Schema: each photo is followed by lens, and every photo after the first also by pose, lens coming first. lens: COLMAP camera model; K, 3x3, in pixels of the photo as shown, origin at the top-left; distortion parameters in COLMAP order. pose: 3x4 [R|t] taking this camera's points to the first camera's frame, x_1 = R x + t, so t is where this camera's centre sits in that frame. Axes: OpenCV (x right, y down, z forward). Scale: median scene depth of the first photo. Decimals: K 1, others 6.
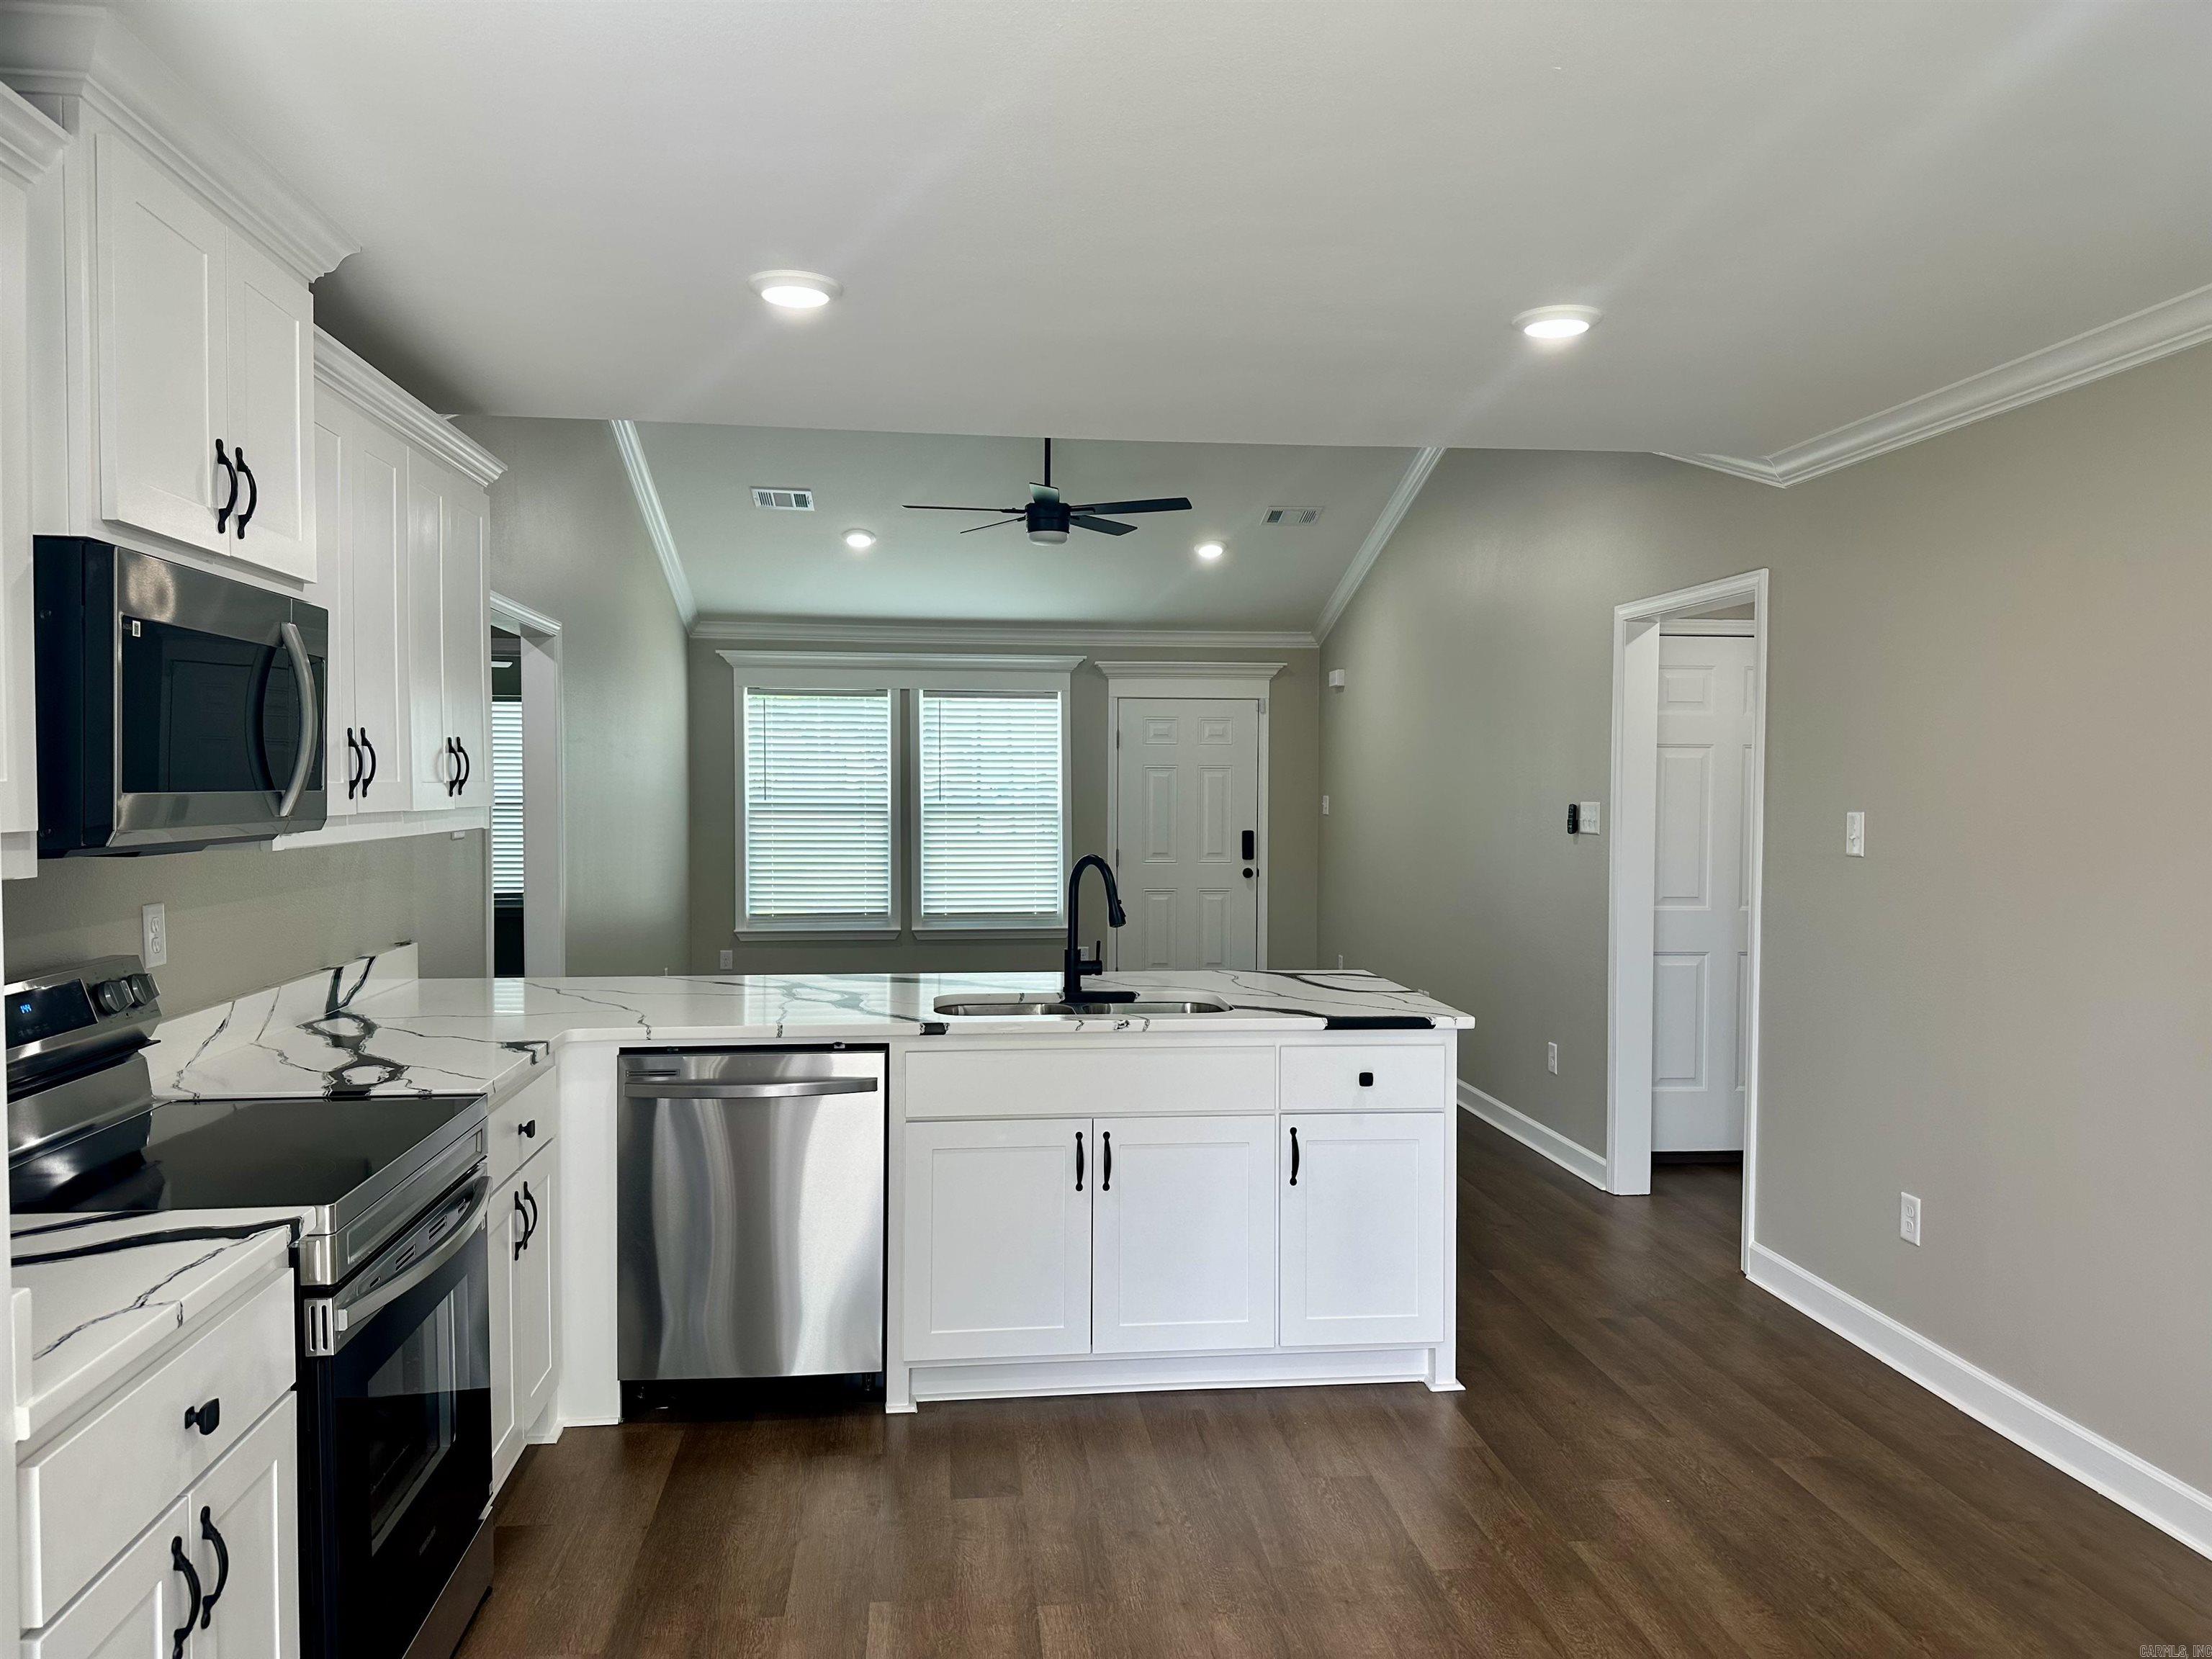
lens RADIAL K [[1535.3, 0, 1104.3], [0, 1535.3, 844.9], [0, 0, 1]] dist [0.160424, -0.285633]
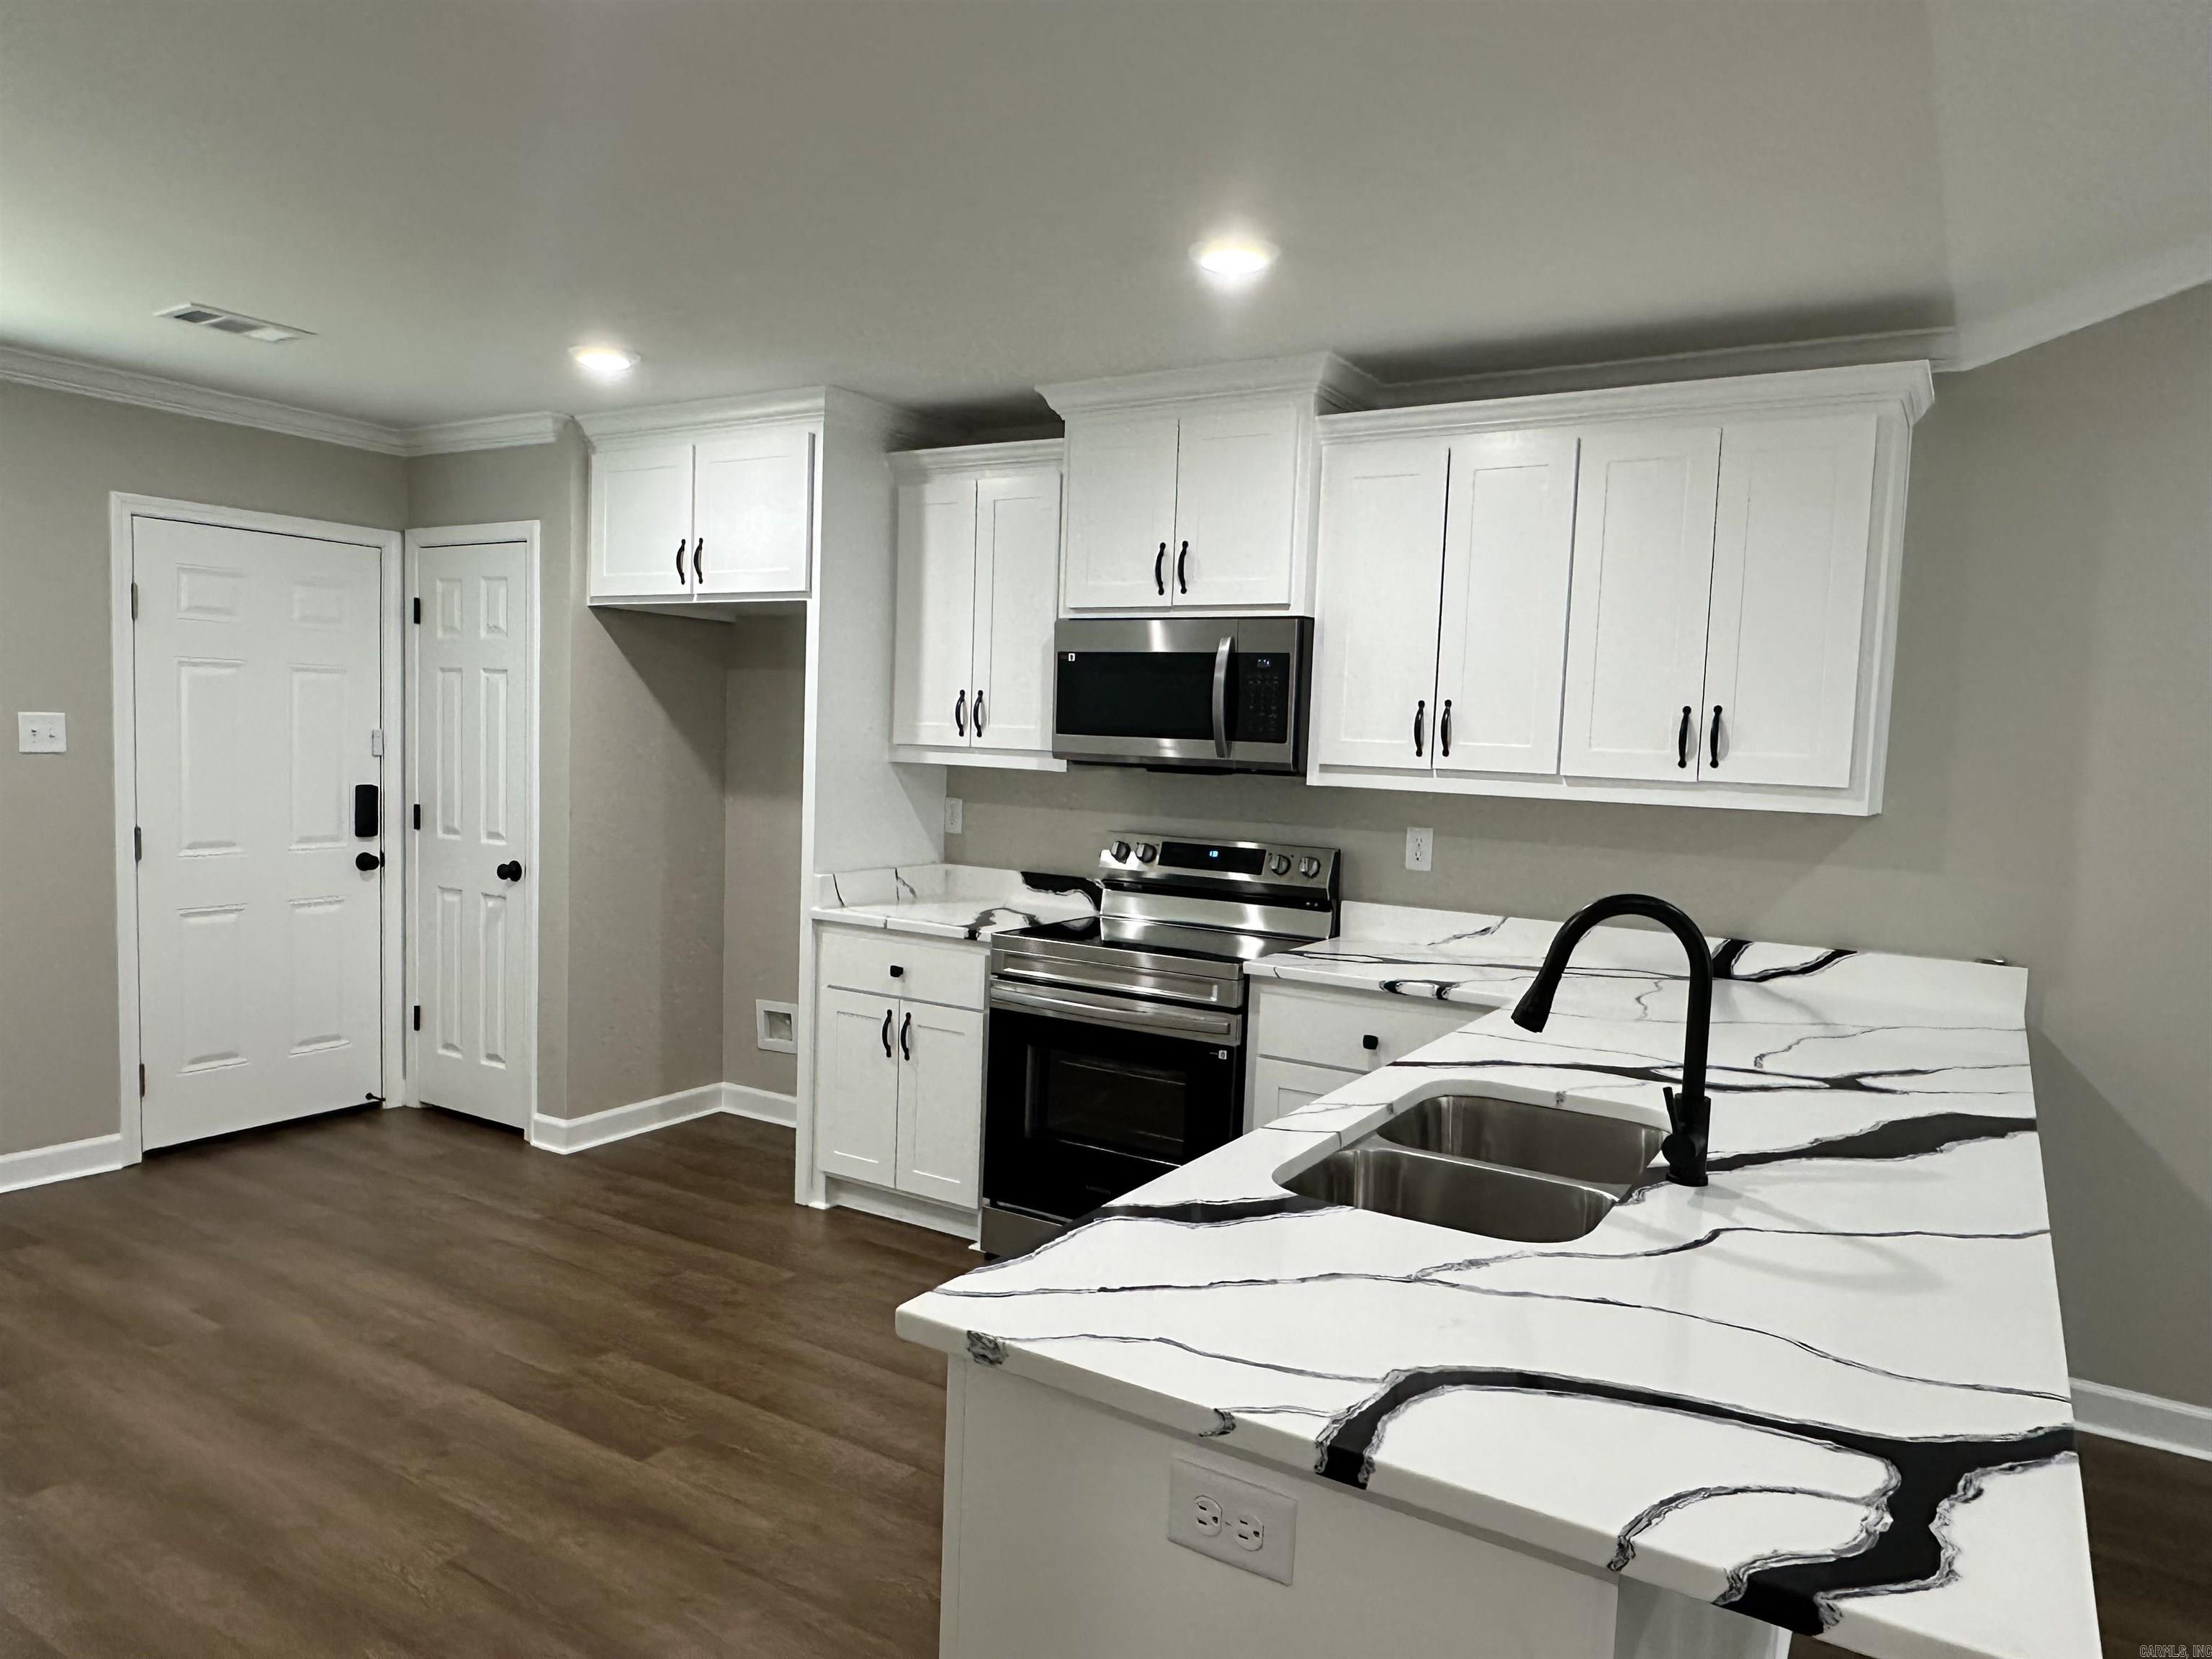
lens RADIAL K [[1420.2, 0, 1114.0], [0, 1420.2, 842.5], [0, 0, 1]] dist [-0.007174, -0.002594]
pose [[-0.613120, 0.032185, -0.789334, 0.214274], [-0.071607, 0.992792, 0.096102, -0.019215], [0.786737, 0.115444, -0.606397, 0.552466]]
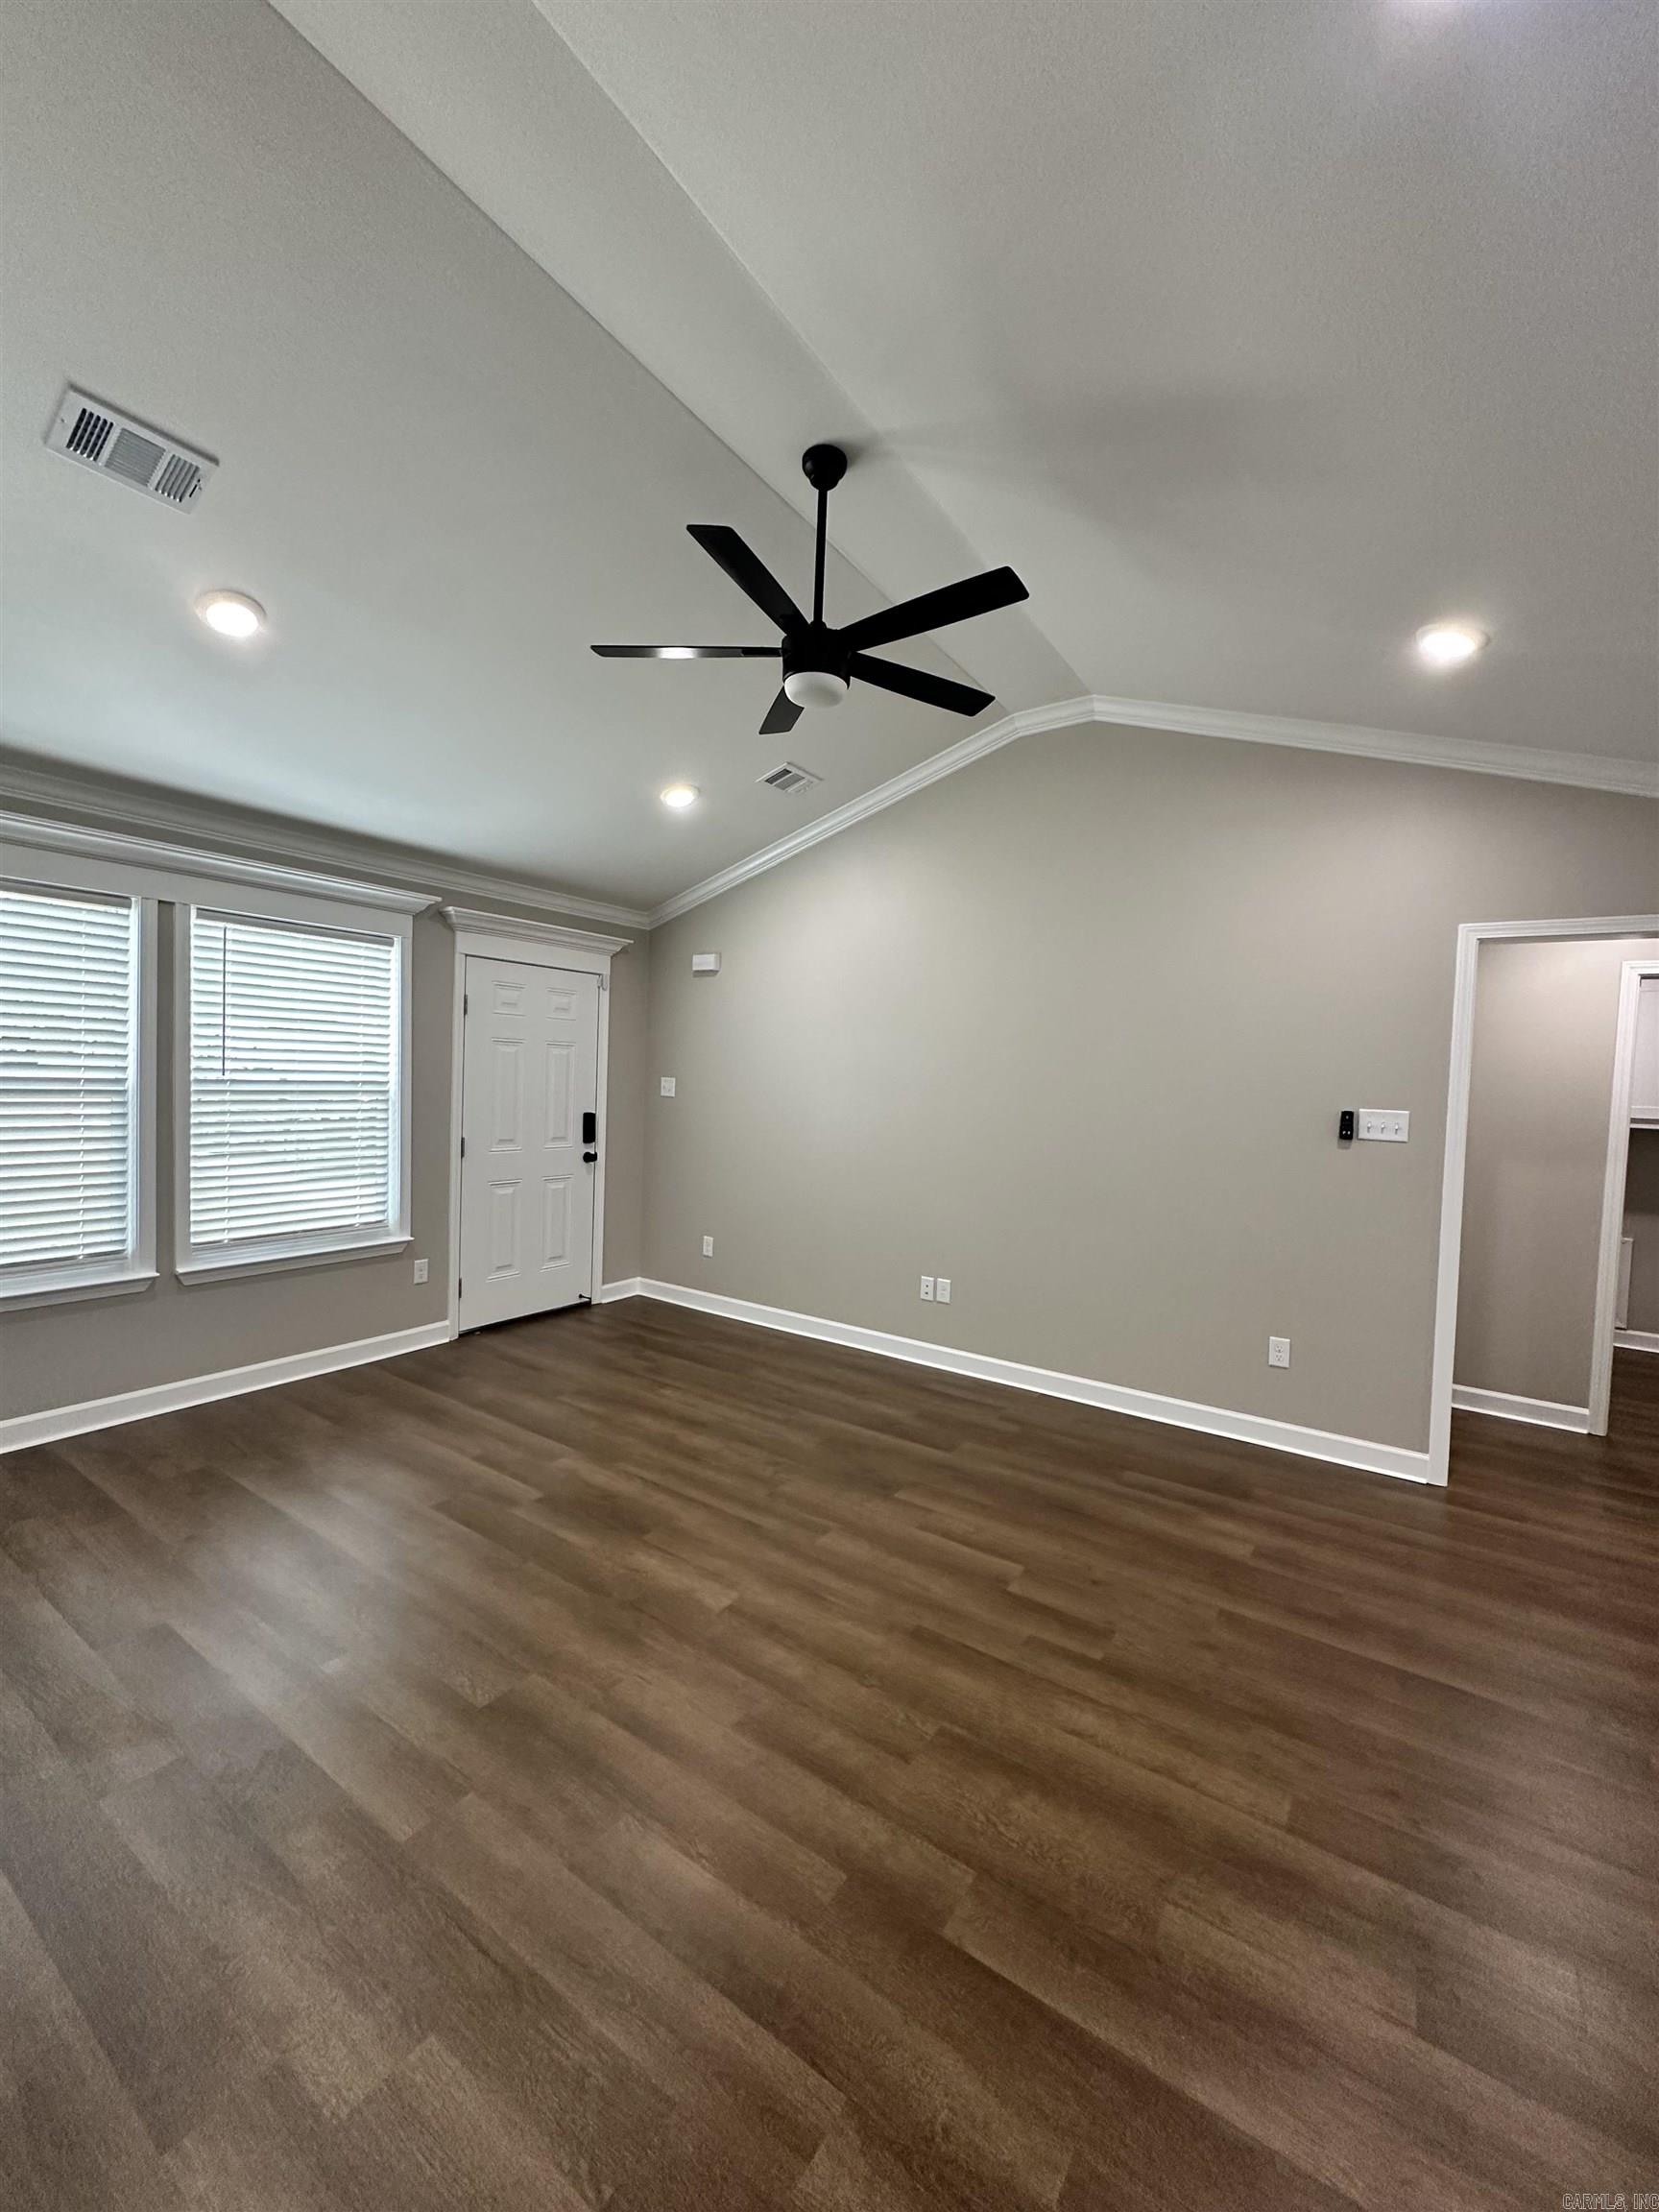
lens RADIAL K [[881.3, 0, 829.5], [0, 881.3, 1106.0], [0, 0, 1]] dist [-0.001163, -0.000038]
pose [[0.650152, -0.007423, 0.759768, -0.258513], [-0.005204, 0.999885, 0.014222, -0.025337], [-0.759786, -0.013200, 0.650039, 0.621494]]
